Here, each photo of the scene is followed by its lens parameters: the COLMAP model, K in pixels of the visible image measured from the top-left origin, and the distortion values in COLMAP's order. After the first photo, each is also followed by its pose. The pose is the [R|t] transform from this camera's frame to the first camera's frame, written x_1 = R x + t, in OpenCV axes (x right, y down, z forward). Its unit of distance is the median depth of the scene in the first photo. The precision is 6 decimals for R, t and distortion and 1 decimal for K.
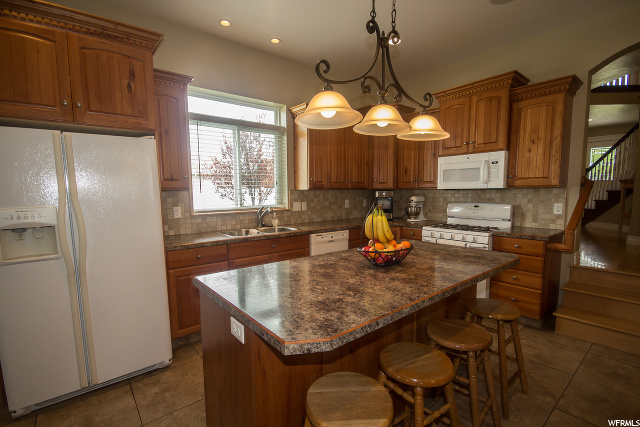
lens RADIAL K [[297.0, 0, 317.2], [0, 297.0, 221.1], [0, 0, 1]] dist [0.009034, -0.010516]
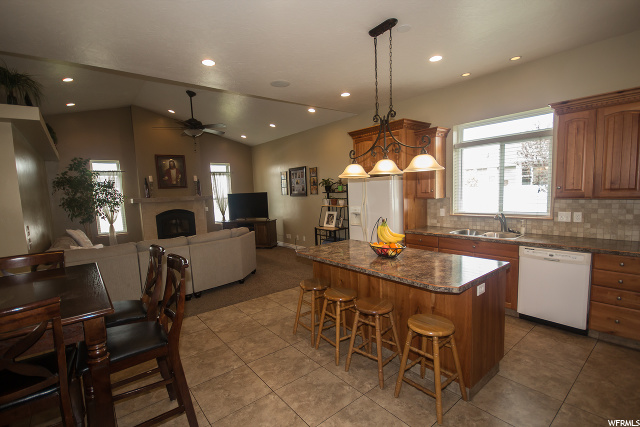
lens RADIAL K [[297.0, 0, 317.2], [0, 297.0, 221.1], [0, 0, 1]] dist [0.009034, -0.010516]
pose [[-0.008401, 0.112435, -0.993624, 0.954984], [-0.061508, 0.991719, 0.112739, -0.106247], [0.998071, 0.062063, -0.001416, 0.326563]]
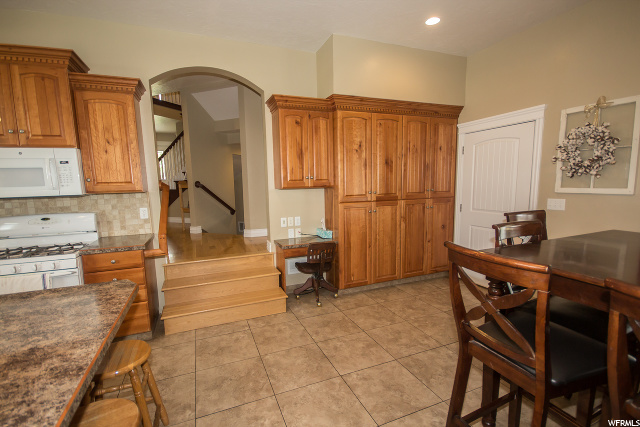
lens RADIAL K [[297.0, 0, 317.2], [0, 297.0, 221.1], [0, 0, 1]] dist [0.009034, -0.010516]
pose [[0.292856, -0.126916, 0.947696, 0.031170], [0.114518, 0.988673, 0.097015, -0.042607], [-0.949274, 0.080117, 0.304073, 0.140452]]
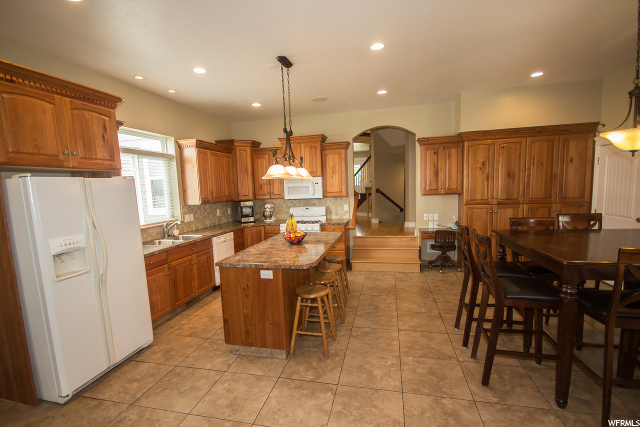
lens RADIAL K [[297.0, 0, 317.2], [0, 297.0, 221.1], [0, 0, 1]] dist [0.009034, -0.010516]
pose [[0.794367, -0.090844, 0.600607, -0.453261], [0.092465, 0.995315, 0.028250, -0.025398], [-0.600360, 0.033094, 0.799045, -0.376792]]
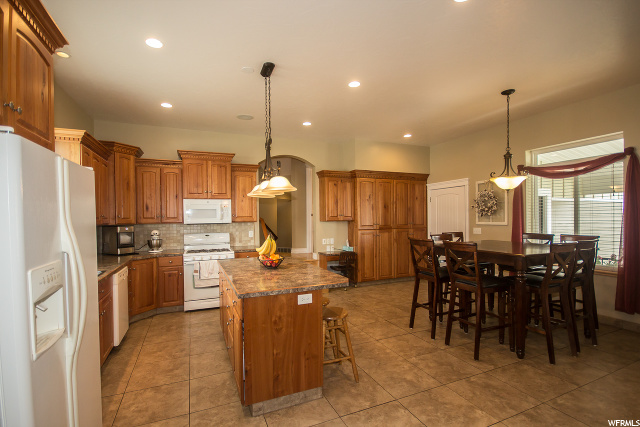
lens RADIAL K [[297.0, 0, 317.2], [0, 297.0, 221.1], [0, 0, 1]] dist [0.009034, -0.010516]
pose [[0.275994, -0.006671, 0.961136, -0.743789], [0.106050, 0.994082, -0.023553, -0.031928], [-0.955291, 0.108429, 0.275068, 0.115747]]
